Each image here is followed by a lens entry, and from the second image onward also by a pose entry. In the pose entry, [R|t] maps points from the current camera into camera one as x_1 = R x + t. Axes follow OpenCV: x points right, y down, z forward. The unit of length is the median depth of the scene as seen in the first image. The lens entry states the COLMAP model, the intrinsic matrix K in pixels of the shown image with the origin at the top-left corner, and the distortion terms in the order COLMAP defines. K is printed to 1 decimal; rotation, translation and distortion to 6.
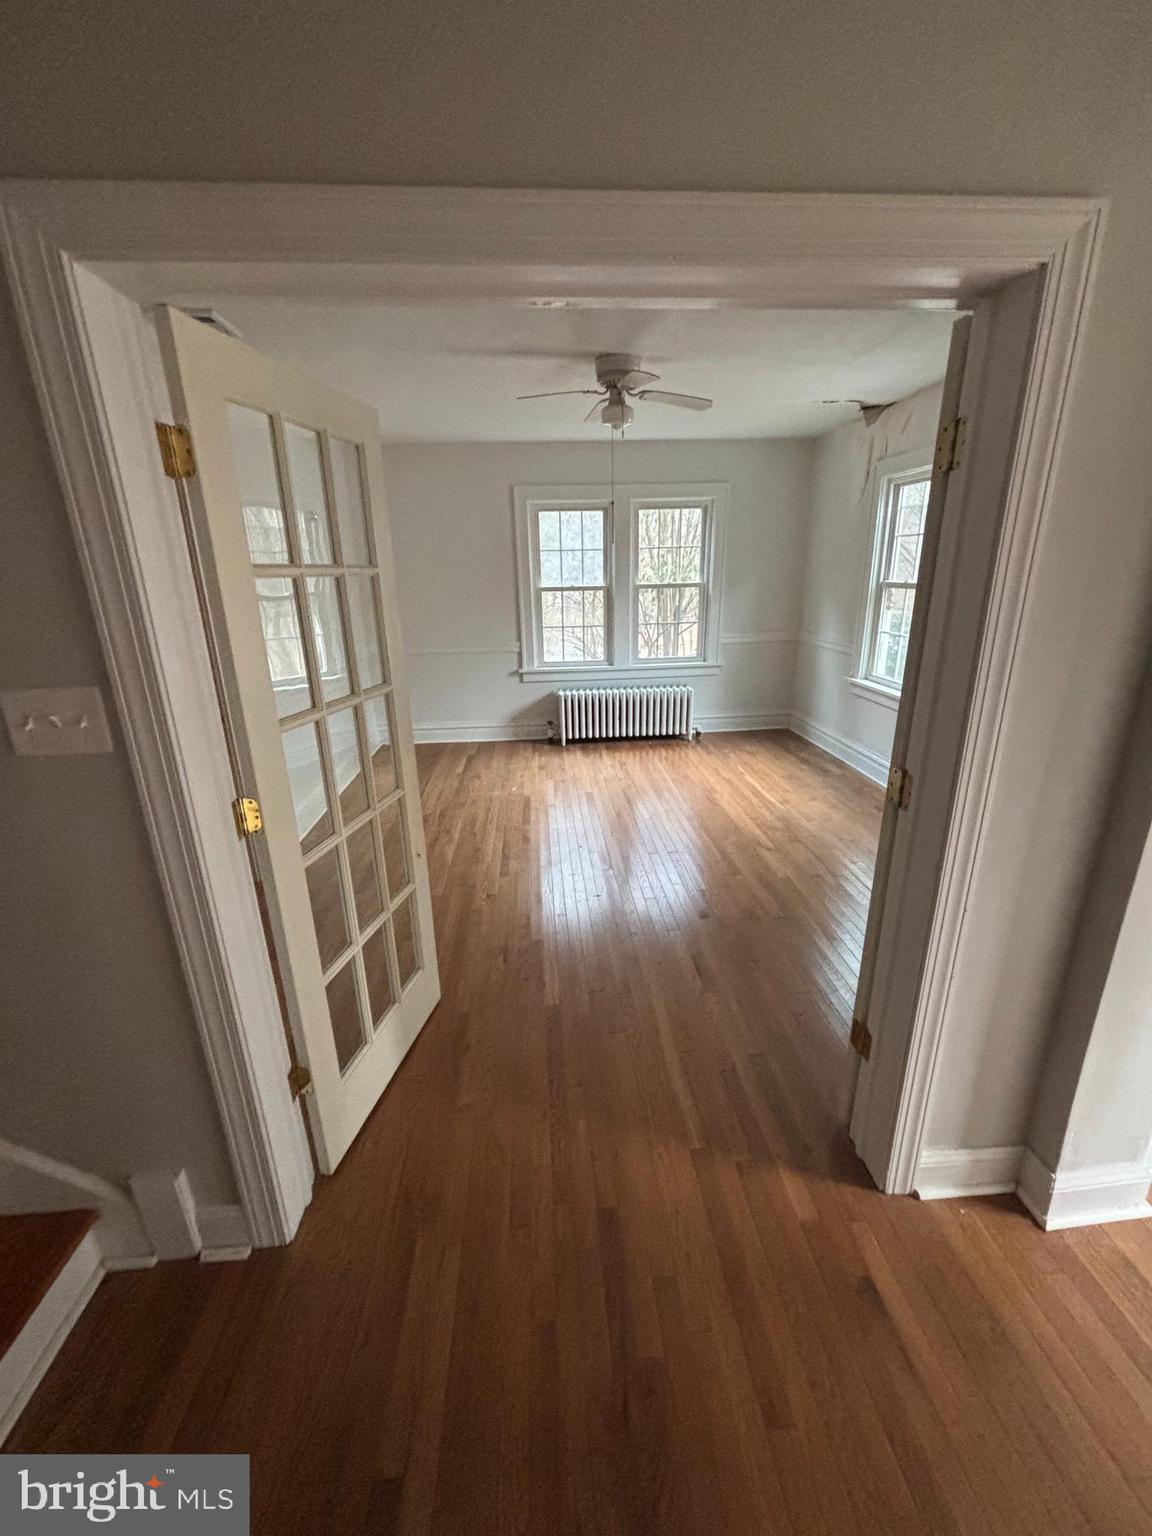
lens RADIAL K [[612.4, 0, 574.5], [0, 612.4, 767.6], [0, 0, 1]] dist [-0.003638, 0.000172]
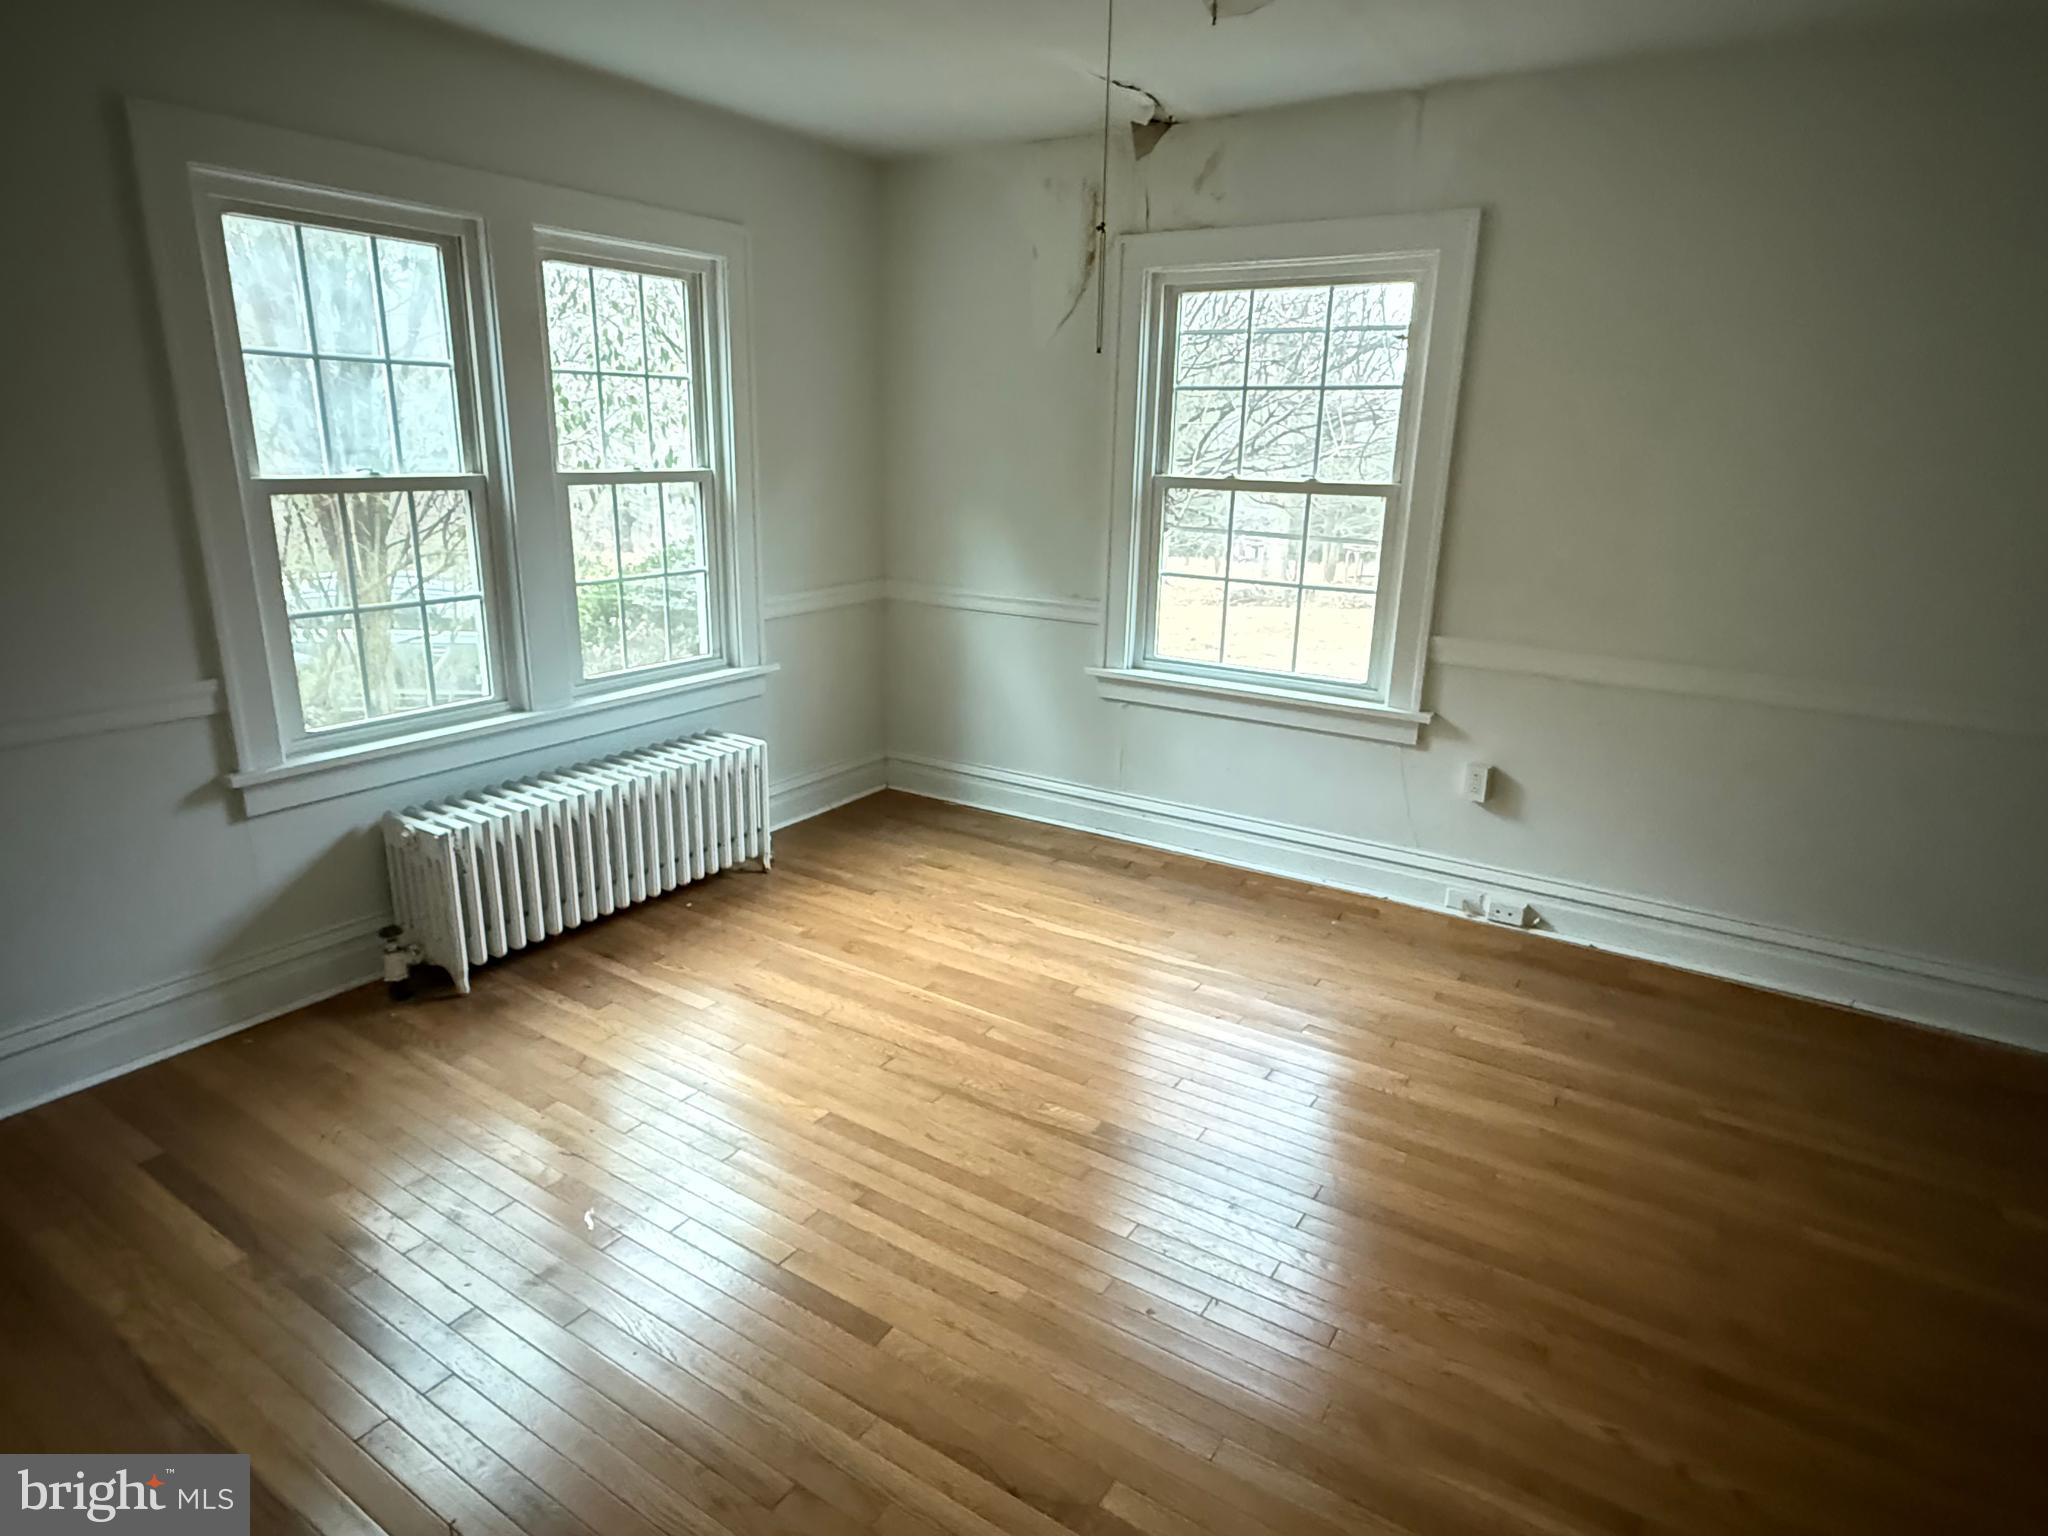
lens RADIAL K [[1147.4, 0, 1020.0], [0, 1147.4, 770.6], [0, 0, 1]] dist [-0.019140, 0.013237]
pose [[0.608728, -0.186028, 0.771261, -0.277788], [0.214387, 0.974527, 0.065848, -0.124961], [-0.763864, 0.125265, 0.633104, 0.420748]]
